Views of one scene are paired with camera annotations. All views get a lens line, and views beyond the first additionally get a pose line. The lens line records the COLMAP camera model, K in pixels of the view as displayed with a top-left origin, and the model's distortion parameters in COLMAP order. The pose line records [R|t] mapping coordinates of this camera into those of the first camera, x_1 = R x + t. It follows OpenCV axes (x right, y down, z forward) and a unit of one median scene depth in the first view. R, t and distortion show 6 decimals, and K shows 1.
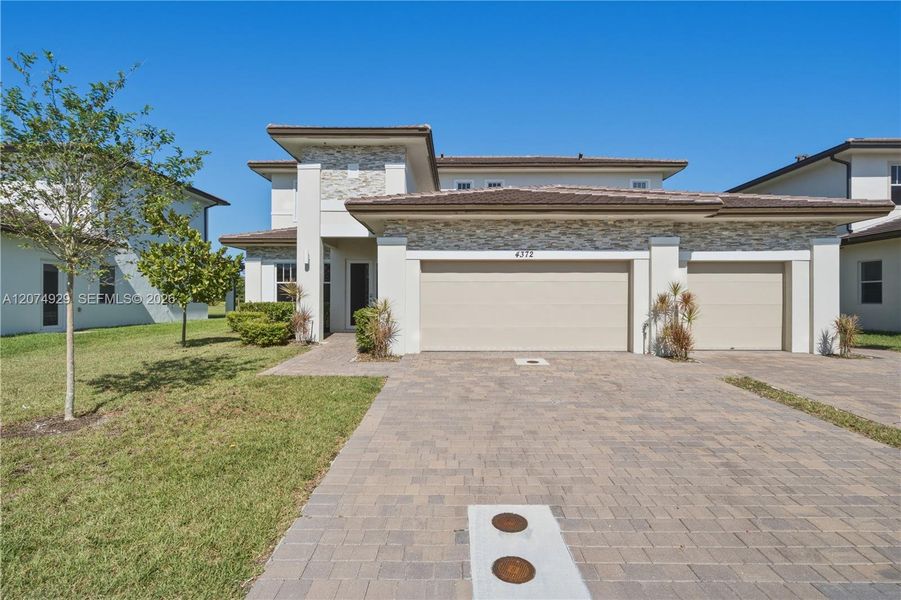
lens RADIAL K [[435.2, 0, 452.4], [0, 435.2, 297.5], [0, 0, 1]] dist [-0.002016, 0.000365]
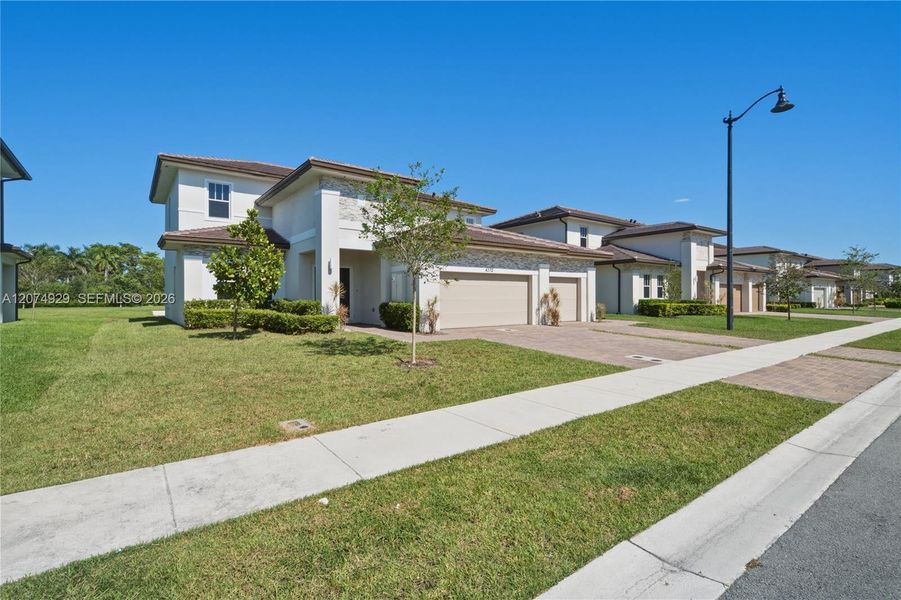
lens RADIAL K [[435.2, 0, 451.8], [0, 435.2, 296.6], [0, 0, 1]] dist [-0.002016, 0.000365]
pose [[0.788055, -0.001209, 0.615604, -0.994192], [0.001916, 0.999998, -0.000489, 0.006062], [-0.615602, 0.001565, 0.788055, -0.263632]]
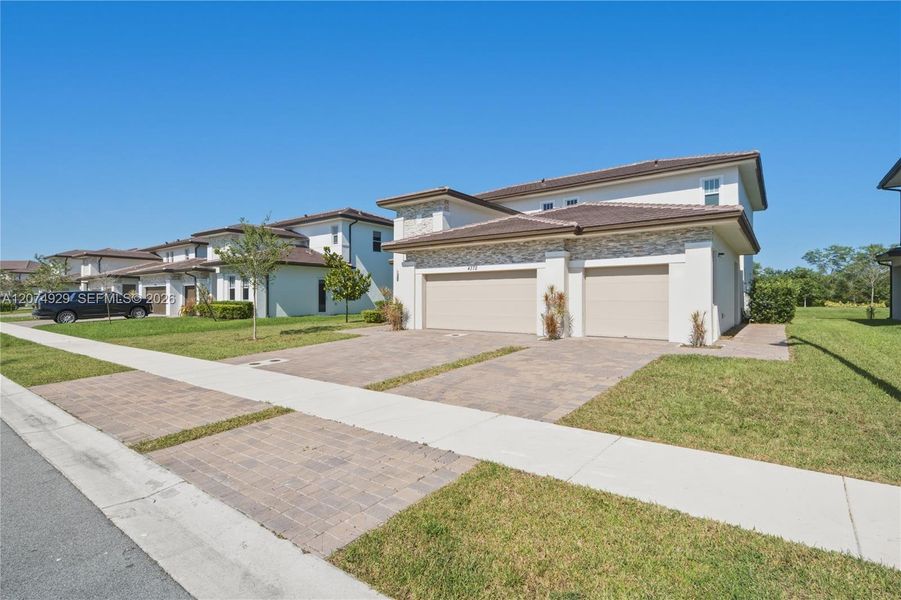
lens RADIAL K [[435.2, 0, 449.5], [0, 435.2, 299.6], [0, 0, 1]] dist [-0.002016, 0.000365]
pose [[0.798030, 0.000926, -0.602617, 1.011594], [0.000929, 0.999996, 0.002767, 0.007867], [0.602617, -0.002768, 0.798026, -0.279759]]
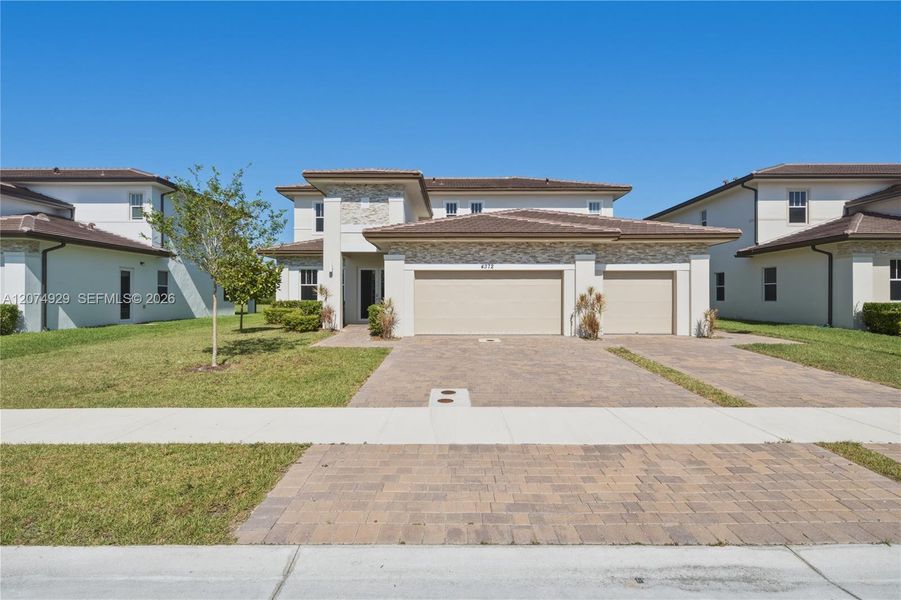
lens RADIAL K [[435.2, 0, 450.1], [0, 435.2, 293.9], [0, 0, 1]] dist [-0.002016, 0.000365]
pose [[0.999999, -0.001101, -0.000225, 0.042993], [0.001100, 0.999985, -0.005313, -0.001930], [0.000231, 0.005312, 0.999986, -0.415362]]
